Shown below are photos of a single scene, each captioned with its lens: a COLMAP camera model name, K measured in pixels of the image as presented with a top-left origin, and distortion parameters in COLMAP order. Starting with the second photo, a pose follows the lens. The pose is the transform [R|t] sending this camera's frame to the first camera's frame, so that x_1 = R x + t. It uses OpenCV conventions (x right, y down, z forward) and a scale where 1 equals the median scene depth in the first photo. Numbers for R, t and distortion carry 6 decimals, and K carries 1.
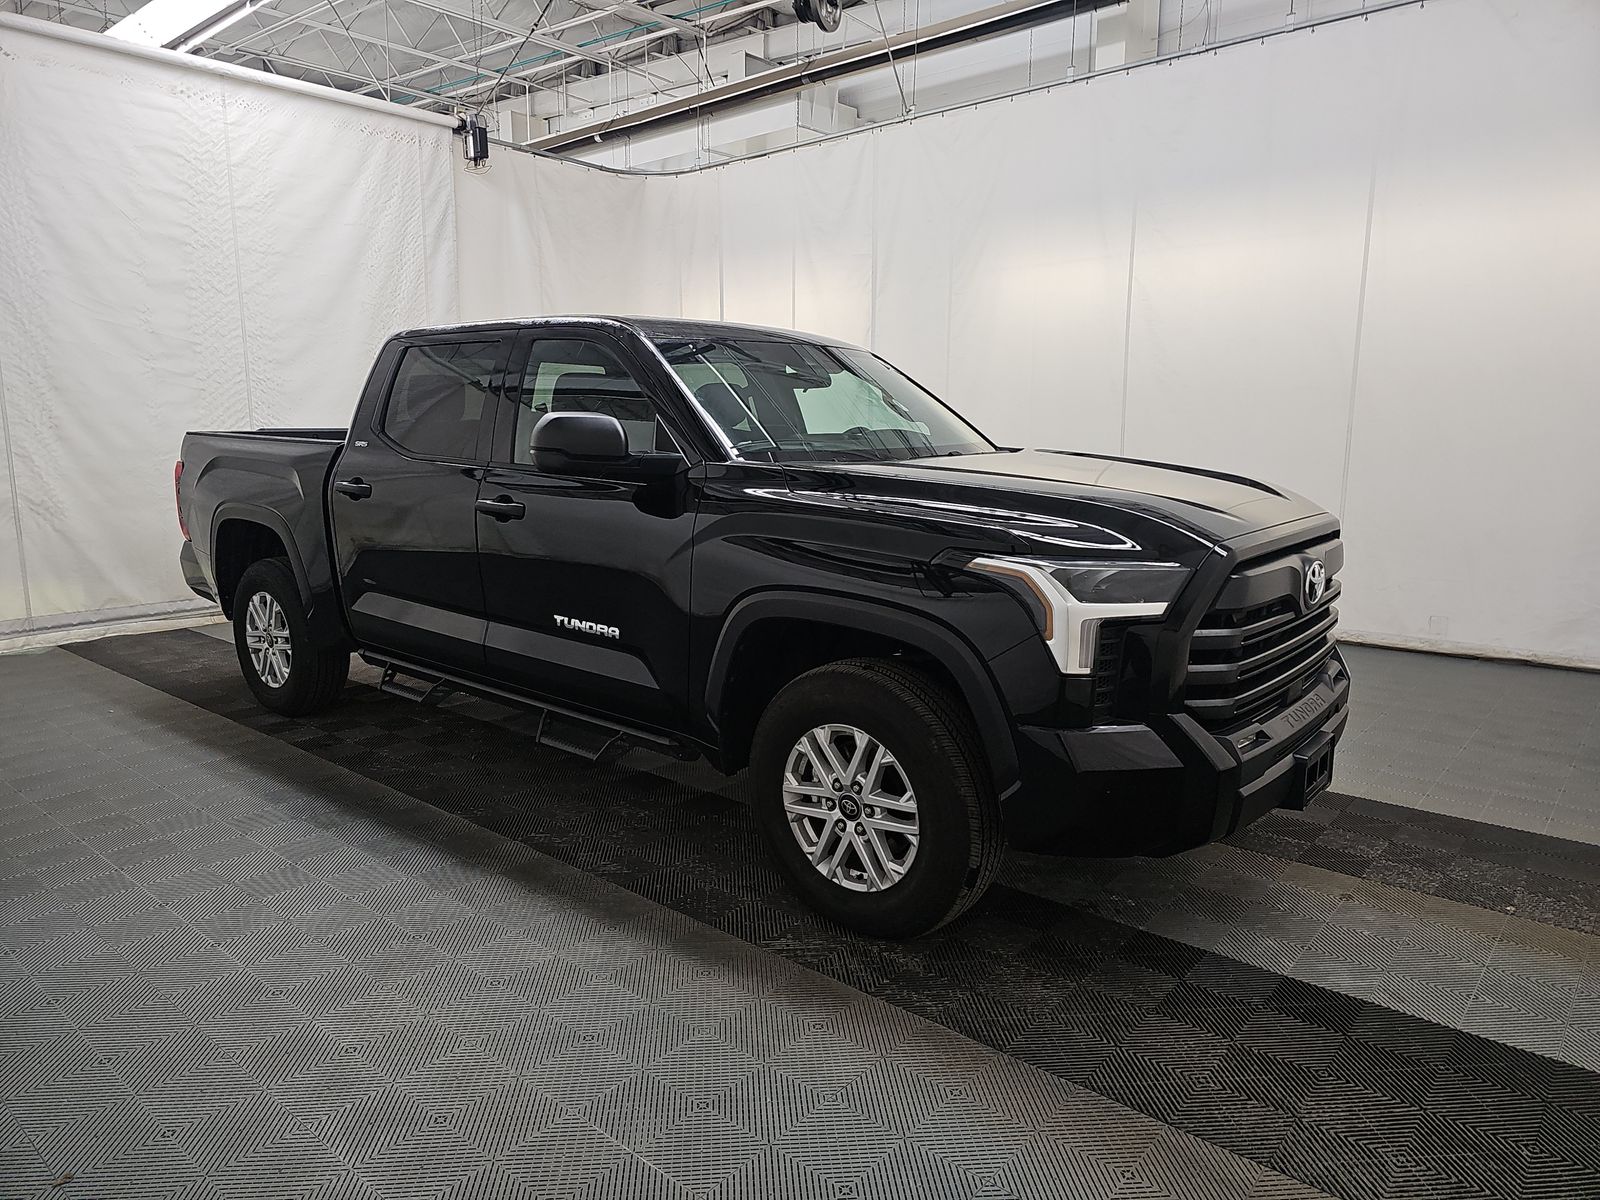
lens RADIAL K [[1071.5, 0, 790.6], [0, 1071.5, 614.5], [0, 0, 1]] dist [0.010521, -0.009700]
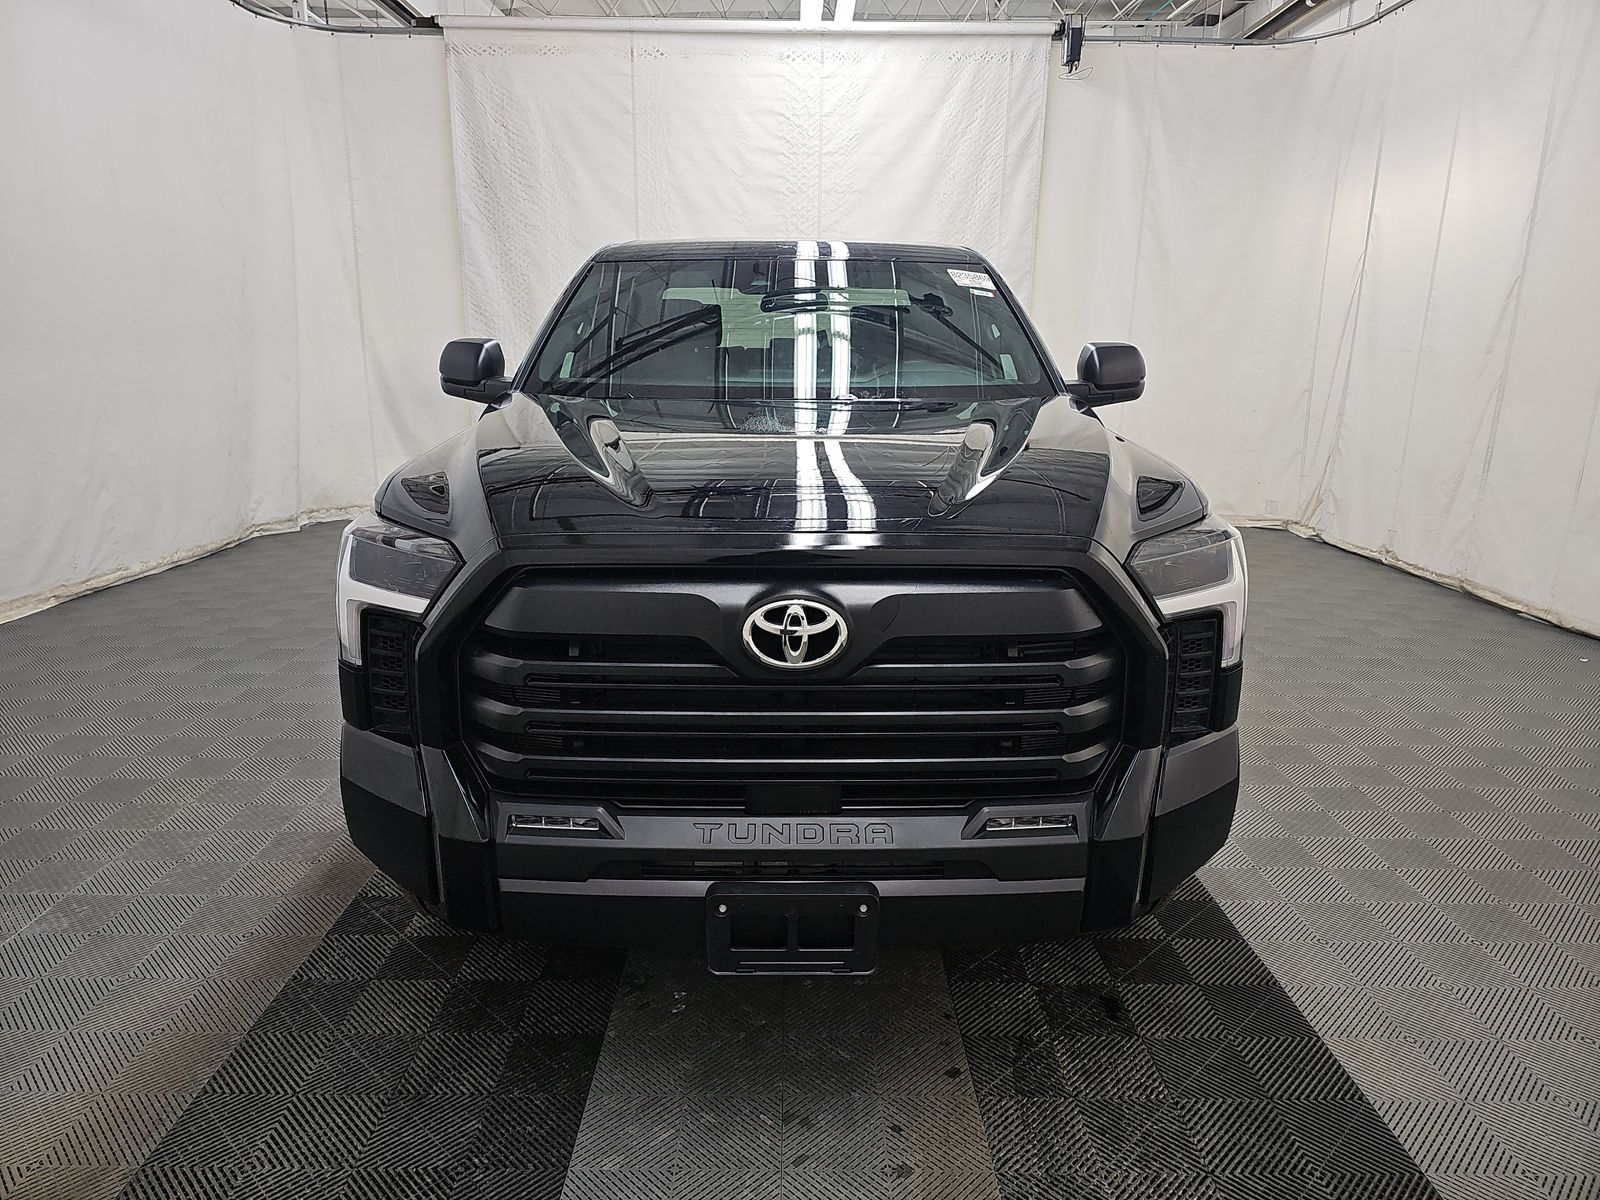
lens RADIAL K [[1071.5, 0, 800.7], [0, 1071.5, 603.0], [0, 0, 1]] dist [0.010521, -0.009700]
pose [[0.657234, 0.176342, -0.732767, 0.401850], [-0.137369, 0.983985, 0.113589, -0.045324], [0.741062, 0.026005, 0.670933, 0.264291]]
